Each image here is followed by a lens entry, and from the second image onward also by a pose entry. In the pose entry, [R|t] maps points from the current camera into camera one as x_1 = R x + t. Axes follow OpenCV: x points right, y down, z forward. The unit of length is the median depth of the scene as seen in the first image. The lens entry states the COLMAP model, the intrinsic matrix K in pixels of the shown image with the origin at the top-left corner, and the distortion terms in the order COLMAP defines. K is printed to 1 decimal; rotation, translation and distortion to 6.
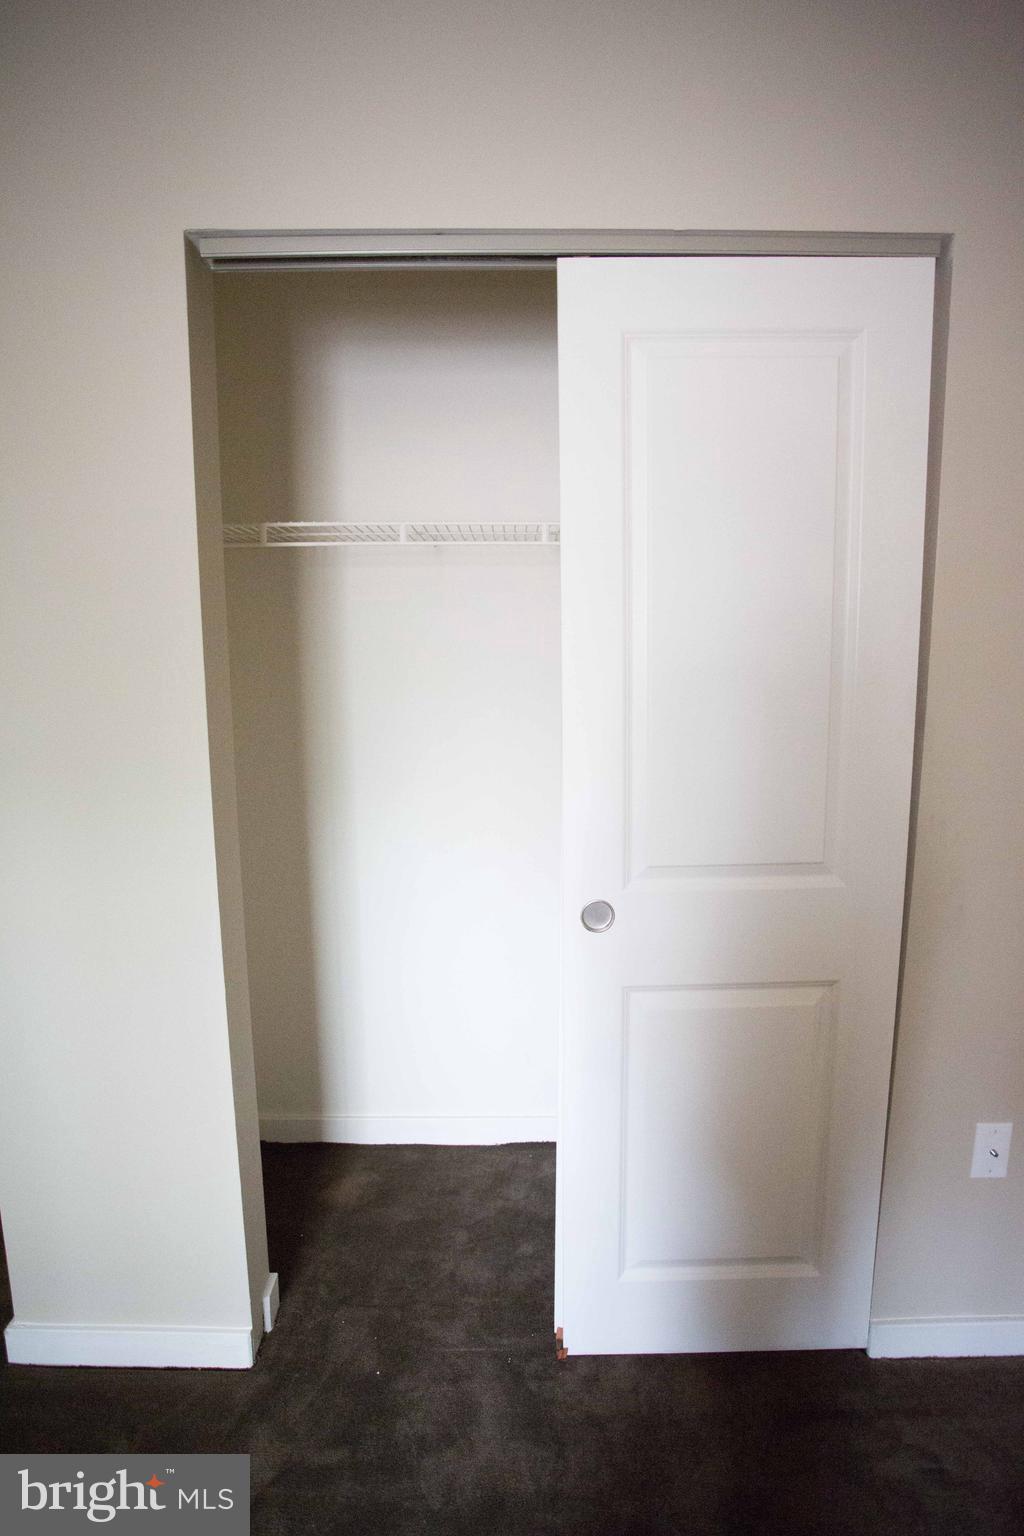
lens RADIAL K [[787.2, 0, 511.6], [0, 787.2, 736.1], [0, 0, 1]] dist [-0.000408, -0.000003]
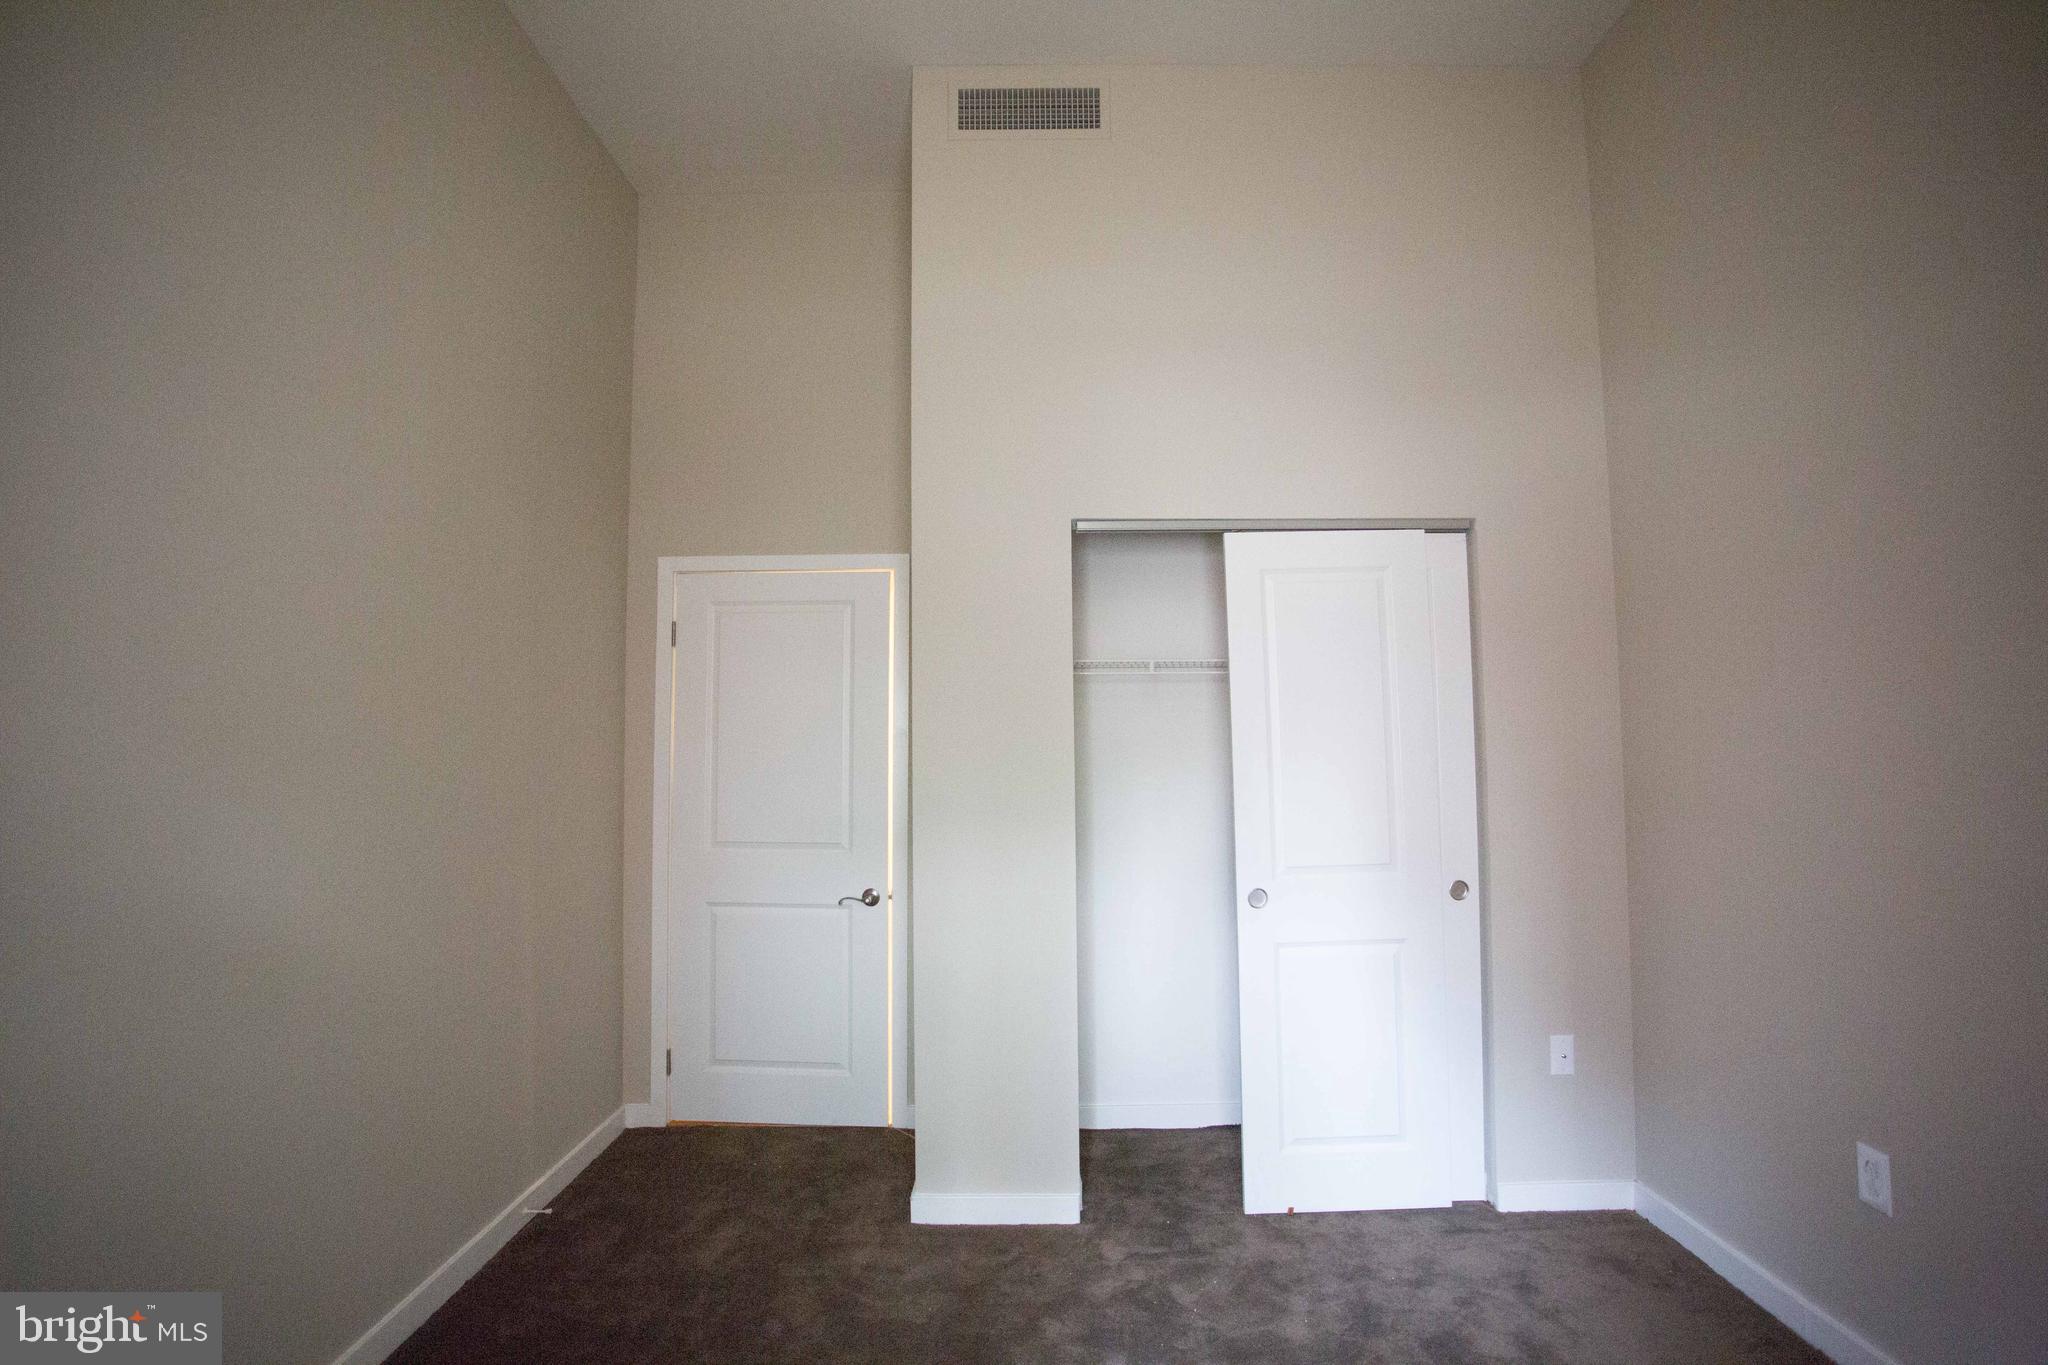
lens RADIAL K [[965.4, 0, 1016.0], [0, 965.4, 685.6], [0, 0, 1]] dist [0.001617, 0.001619]
pose [[0.999970, -0.006683, -0.004031, -0.443809], [0.005743, 0.979847, -0.199667, 0.180439], [0.005284, 0.199638, 0.979855, -0.992704]]
